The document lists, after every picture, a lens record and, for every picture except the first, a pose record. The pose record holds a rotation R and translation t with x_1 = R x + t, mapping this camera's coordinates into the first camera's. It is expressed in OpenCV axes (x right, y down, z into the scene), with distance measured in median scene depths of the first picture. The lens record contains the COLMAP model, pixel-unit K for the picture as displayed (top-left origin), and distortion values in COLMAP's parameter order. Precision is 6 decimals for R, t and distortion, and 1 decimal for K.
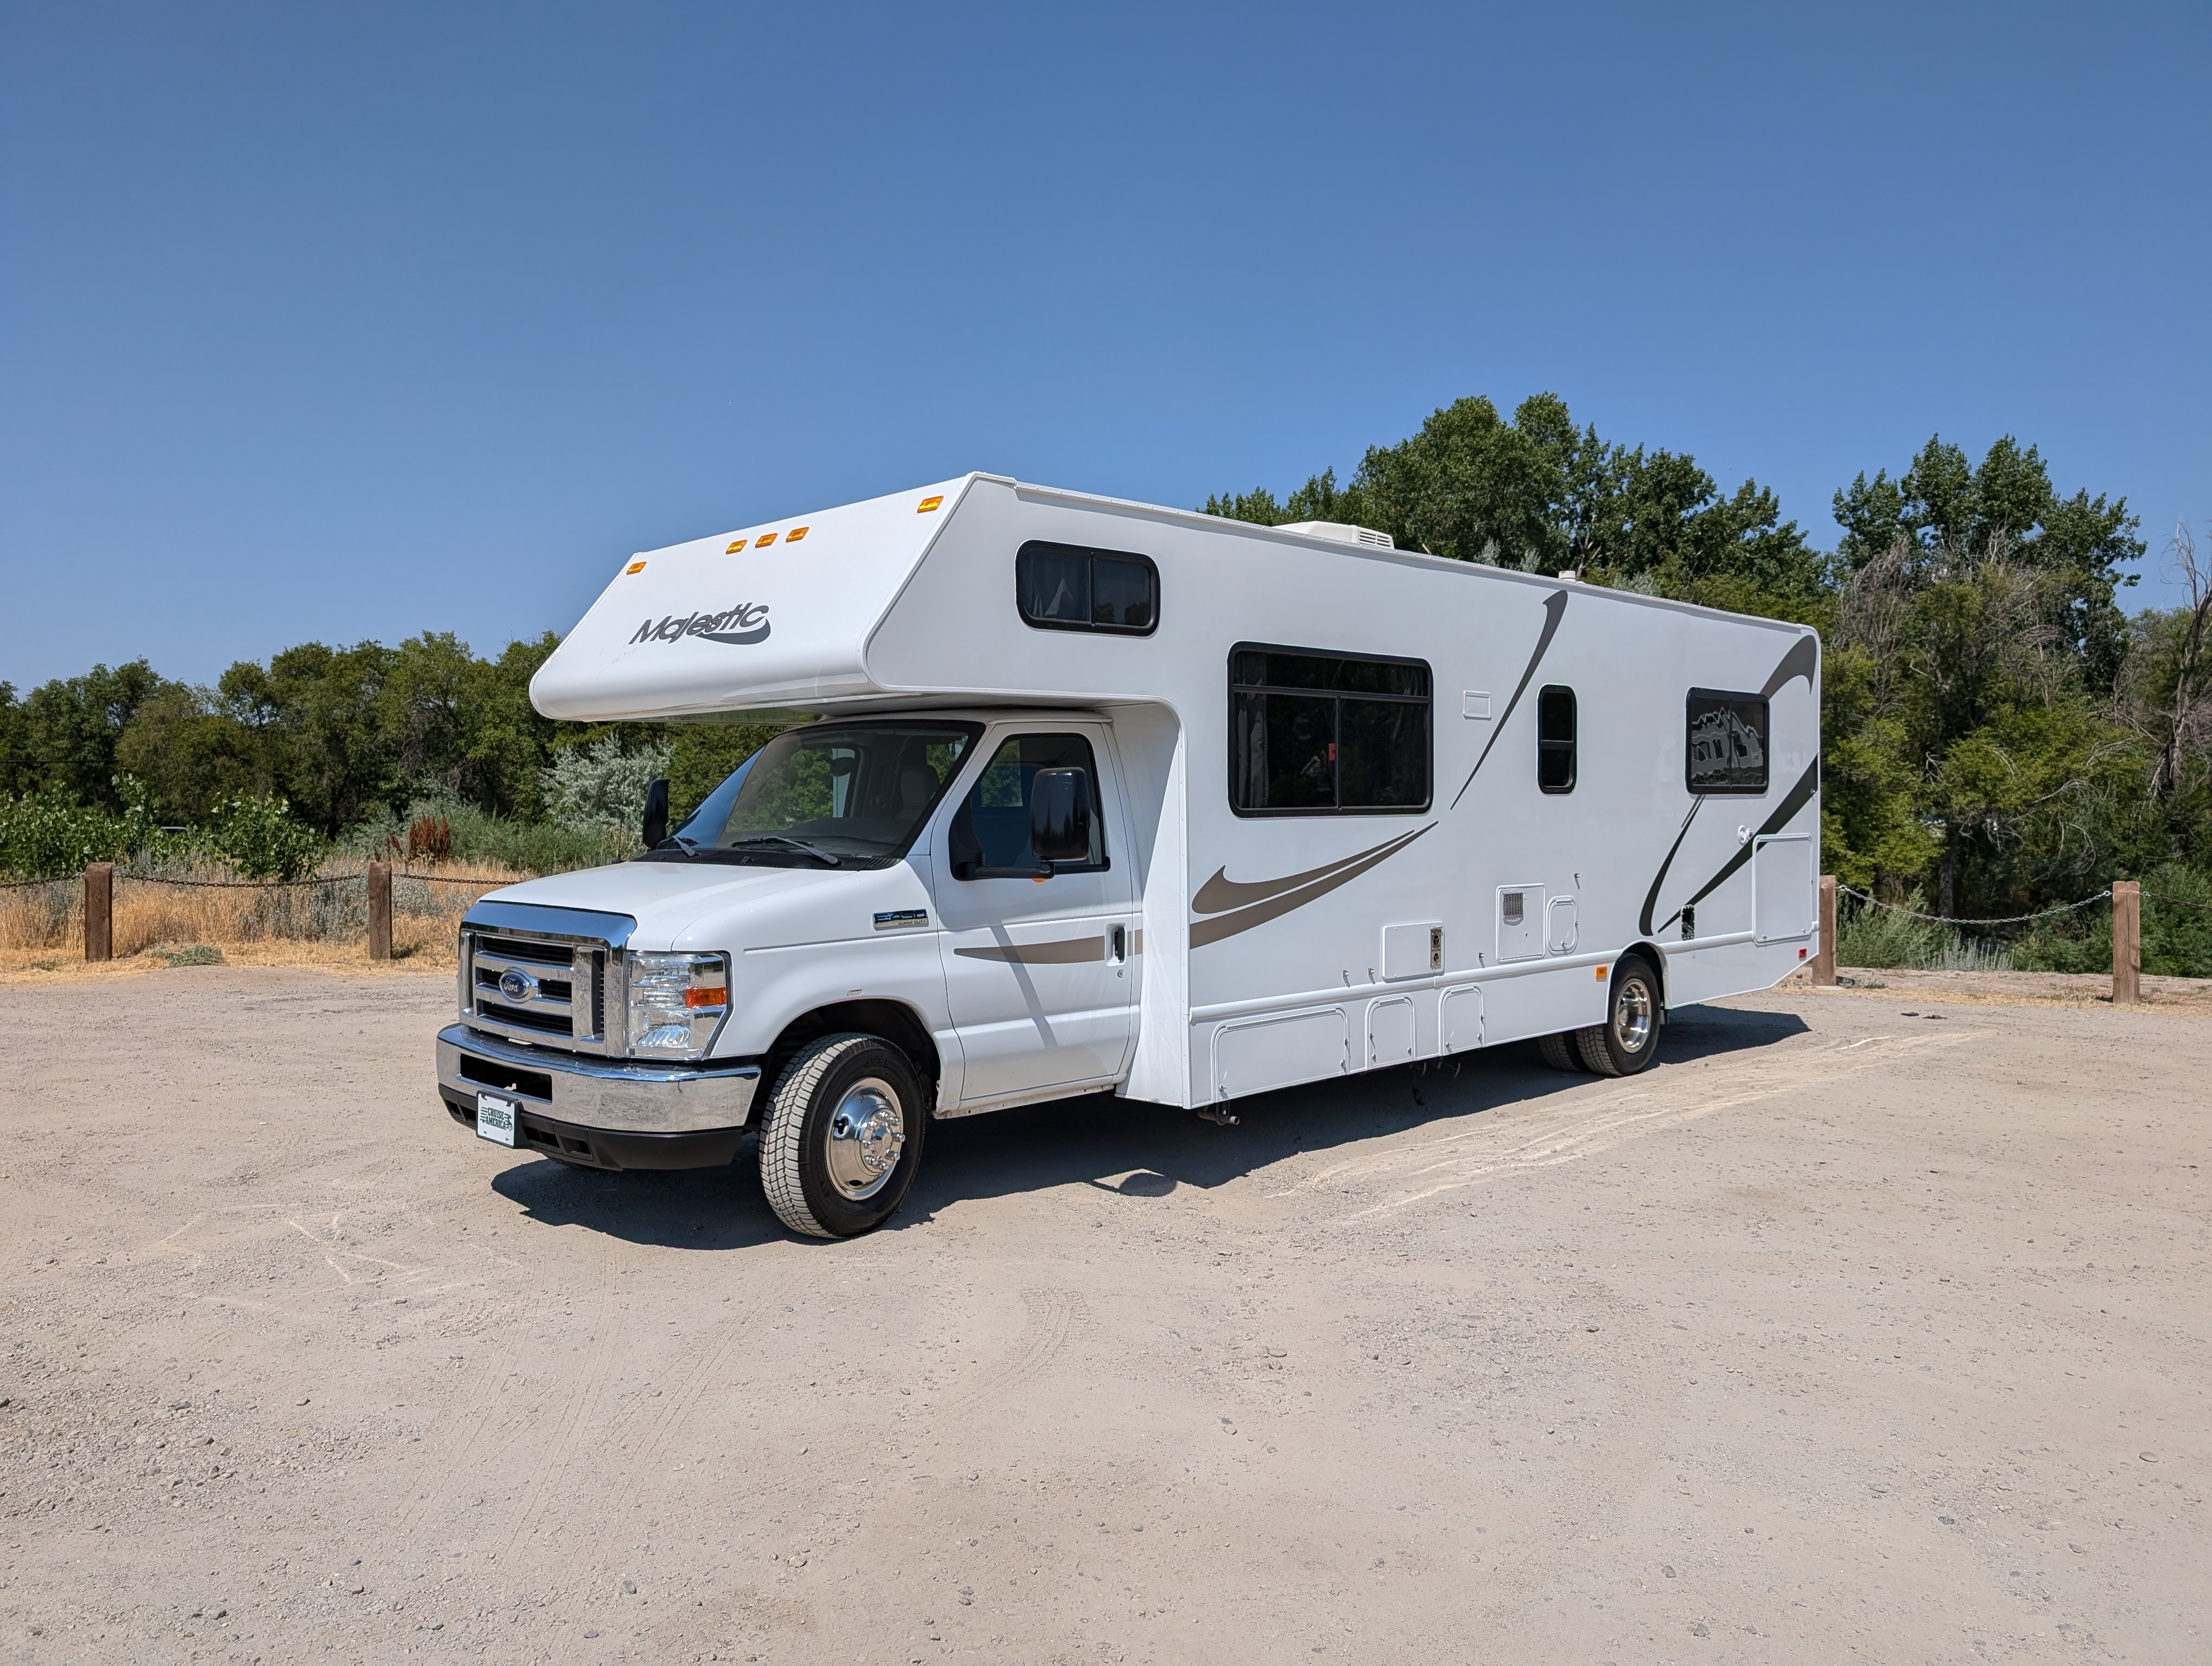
lens RADIAL K [[1618.3, 0, 1106.0], [0, 1618.3, 833.0], [0, 0, 1]] dist [0.006903, -0.000296]
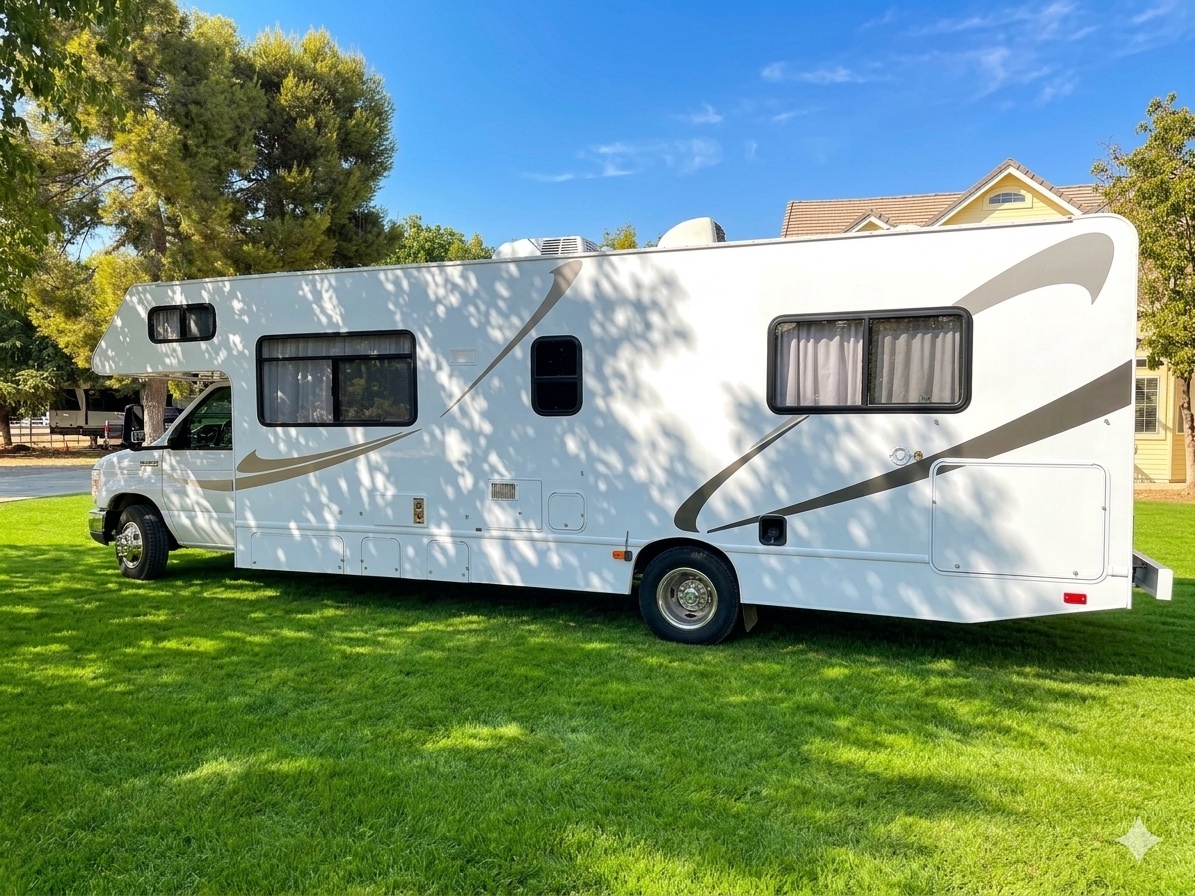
lens RADIAL K [[874.1, 0, 597.5], [0, 874.1, 448.0], [0, 0, 1]] dist [0.006903, -0.000296]
pose [[0.413583, 0.061261, -0.908403, 1.315971], [-0.010054, 0.997980, 0.062725, -0.058243], [0.910411, -0.016809, 0.413364, 1.000998]]
